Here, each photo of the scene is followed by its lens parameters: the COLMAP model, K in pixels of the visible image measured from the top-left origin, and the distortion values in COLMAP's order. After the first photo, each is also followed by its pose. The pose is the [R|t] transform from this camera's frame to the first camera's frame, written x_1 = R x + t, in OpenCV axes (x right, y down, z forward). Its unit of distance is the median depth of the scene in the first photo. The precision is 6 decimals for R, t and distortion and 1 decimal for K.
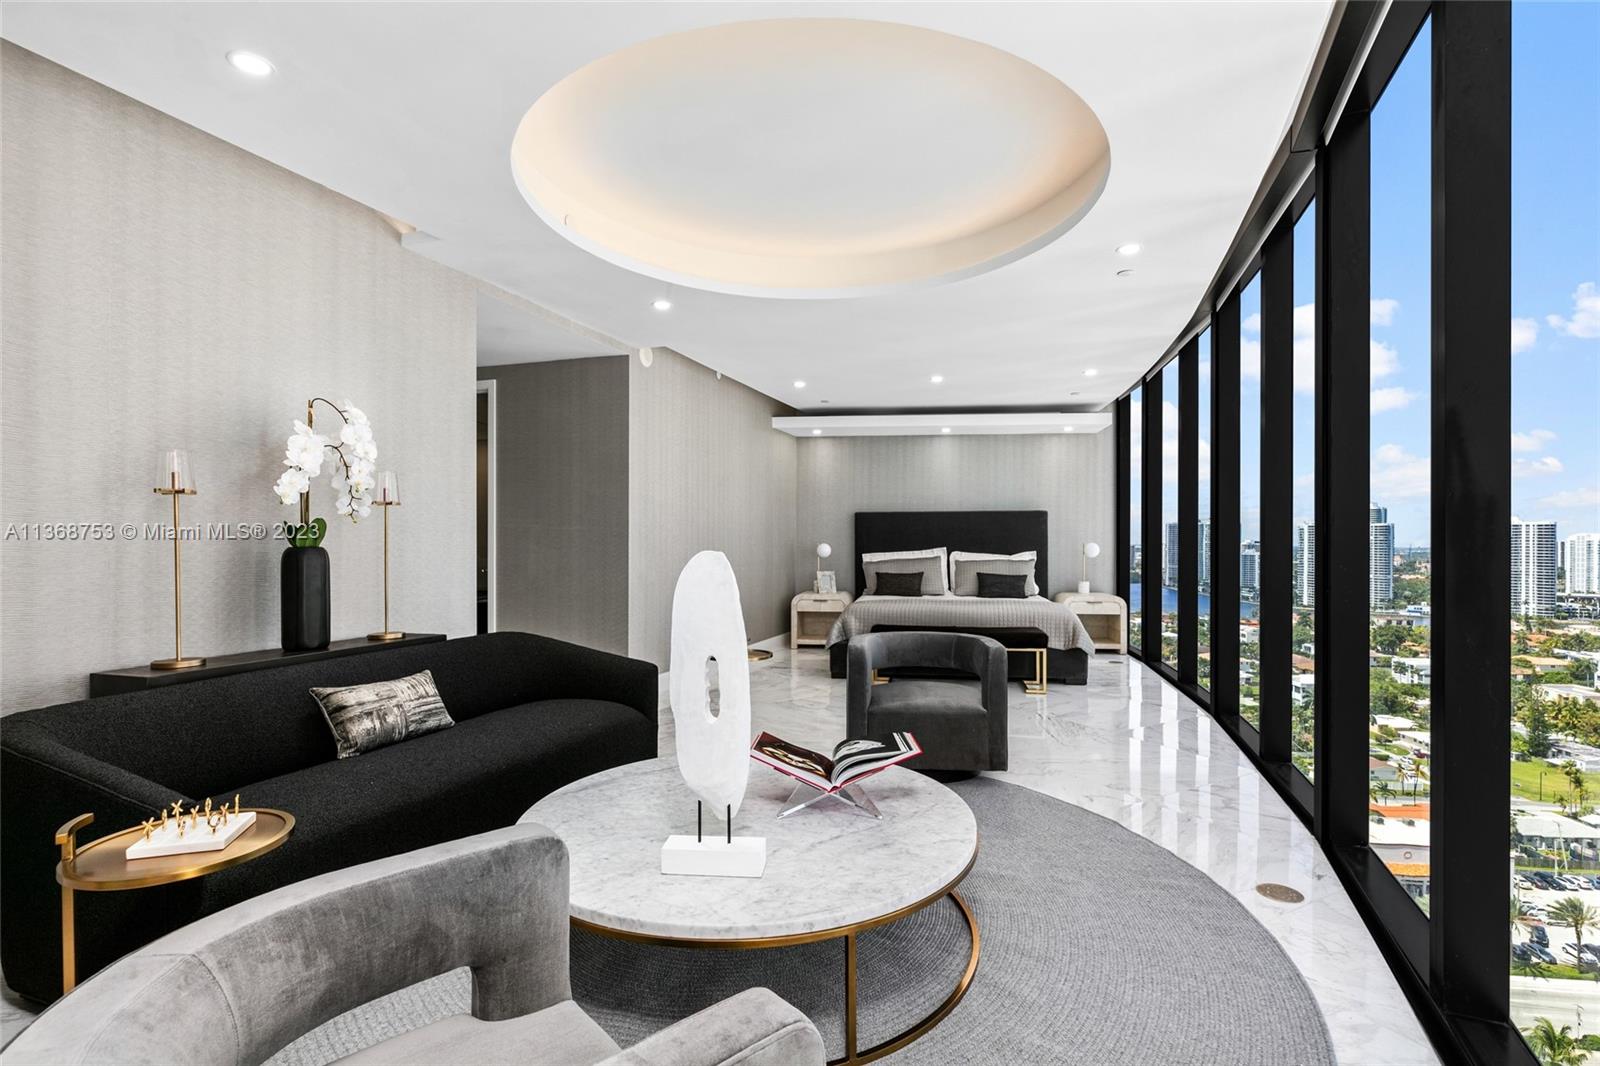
lens RADIAL K [[762.4, 0, 800.0], [0, 762.4, 533.0], [0, 0, 1]] dist [-0.001794, 0.000507]
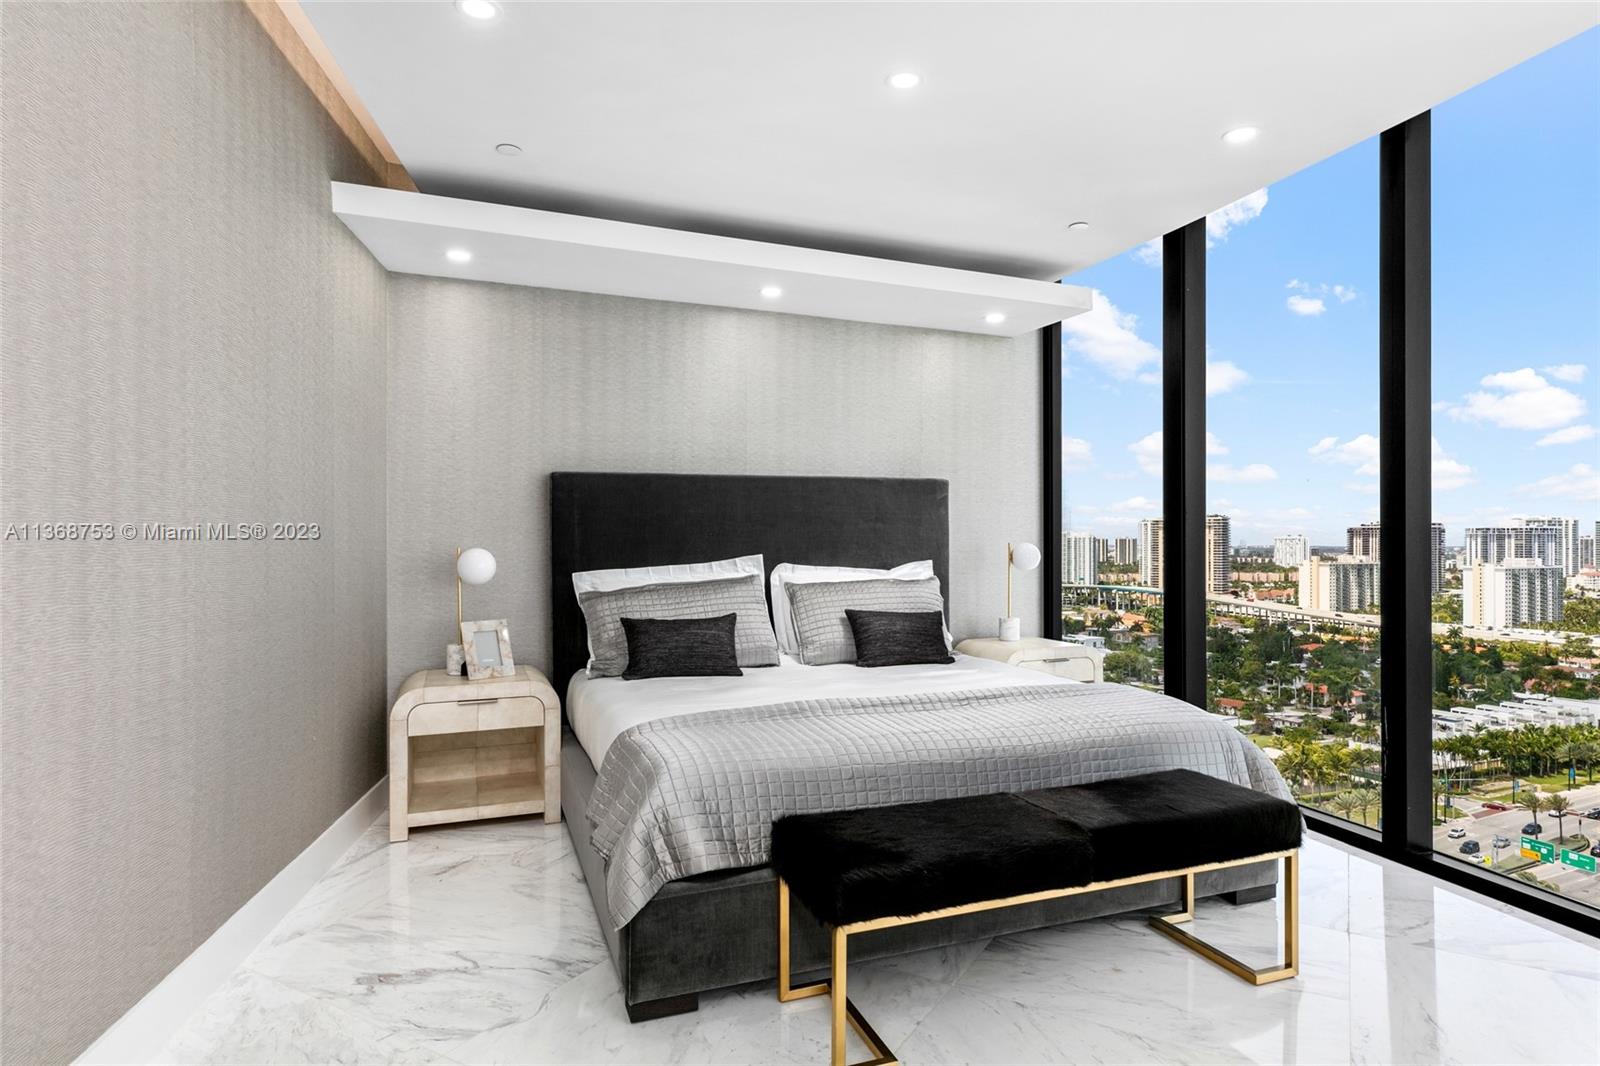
lens RADIAL K [[895.4, 0, 807.6], [0, 895.4, 537.0], [0, 0, 1]] dist [-0.001424, -0.000132]
pose [[0.860605, -0.001144, 0.509272, -0.056450], [-0.001818, 0.999984, 0.005318, 0.005353], [-0.509270, -0.005503, 0.860589, 0.535270]]
